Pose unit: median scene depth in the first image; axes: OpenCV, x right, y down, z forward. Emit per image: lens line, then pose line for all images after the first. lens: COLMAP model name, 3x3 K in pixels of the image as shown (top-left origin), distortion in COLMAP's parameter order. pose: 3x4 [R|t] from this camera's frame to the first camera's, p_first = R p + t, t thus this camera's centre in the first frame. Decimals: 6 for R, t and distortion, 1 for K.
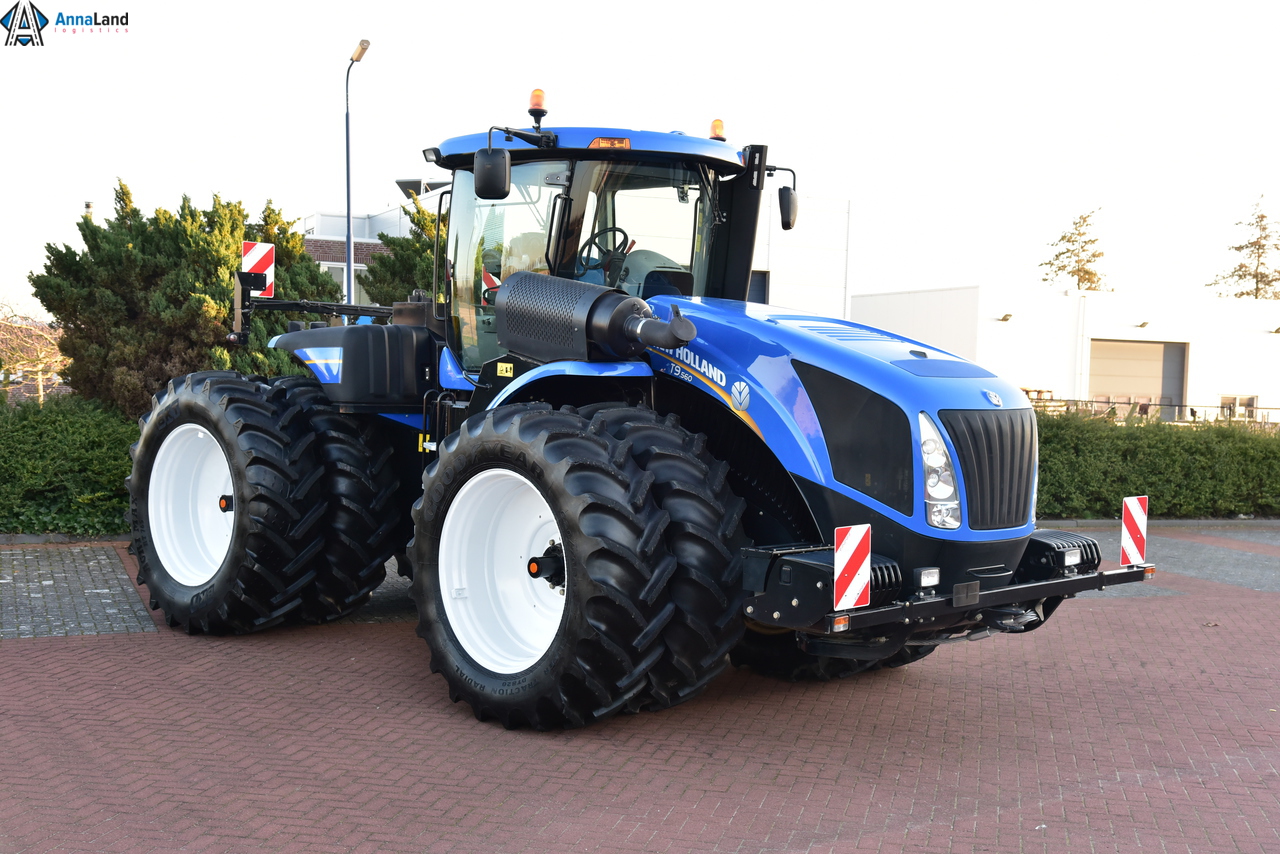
lens RADIAL K [[1625.7, 0, 640.0], [0, 1625.7, 427.0], [0, 0, 1]] dist [0.190620, 0.009039]
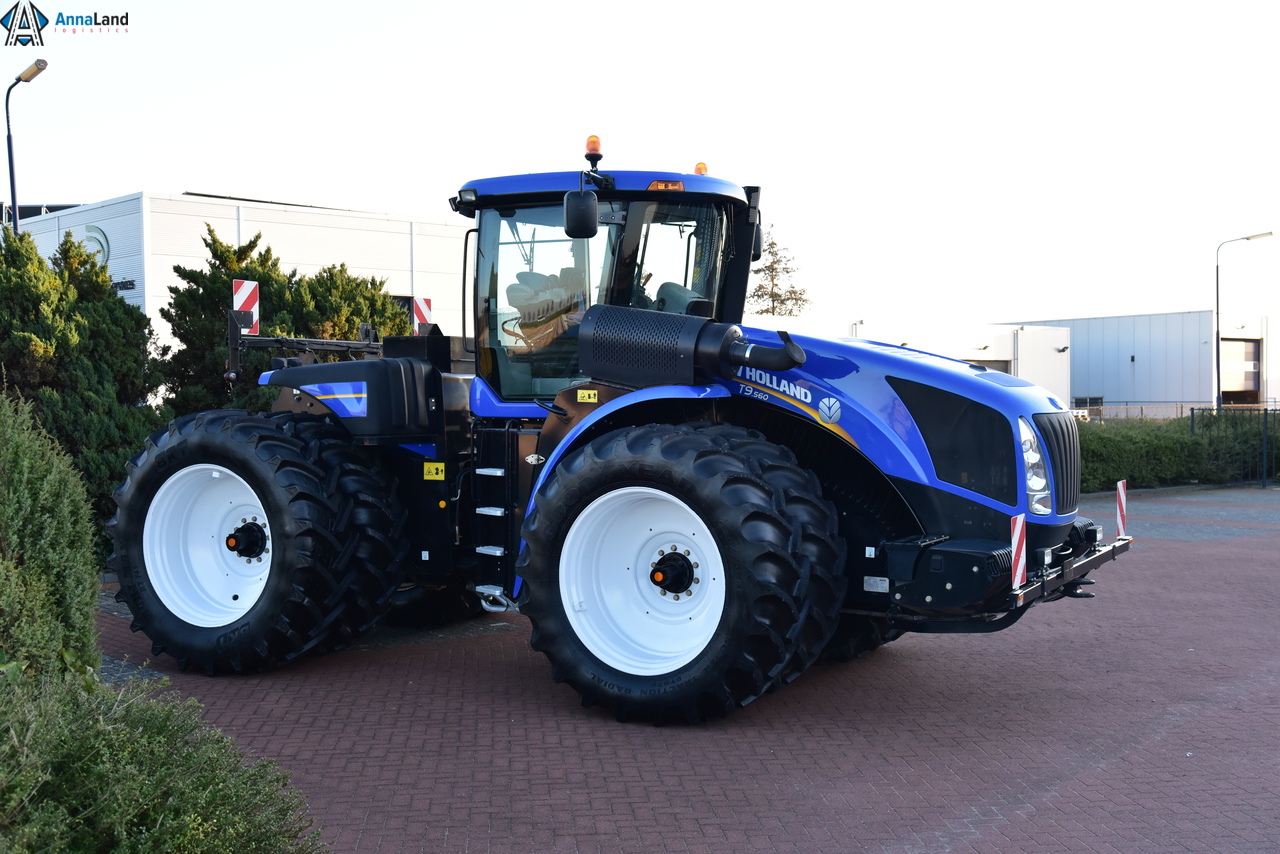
lens RADIAL K [[1597.2, 0, 640.0], [0, 1597.2, 427.0], [0, 0, 1]] dist [0.147192, 0.036960]
pose [[0.947454, -0.044335, 0.316805, -0.376307], [0.047979, 0.998841, -0.003707, -0.009051], [-0.316274, 0.018712, 0.948483, -0.007827]]
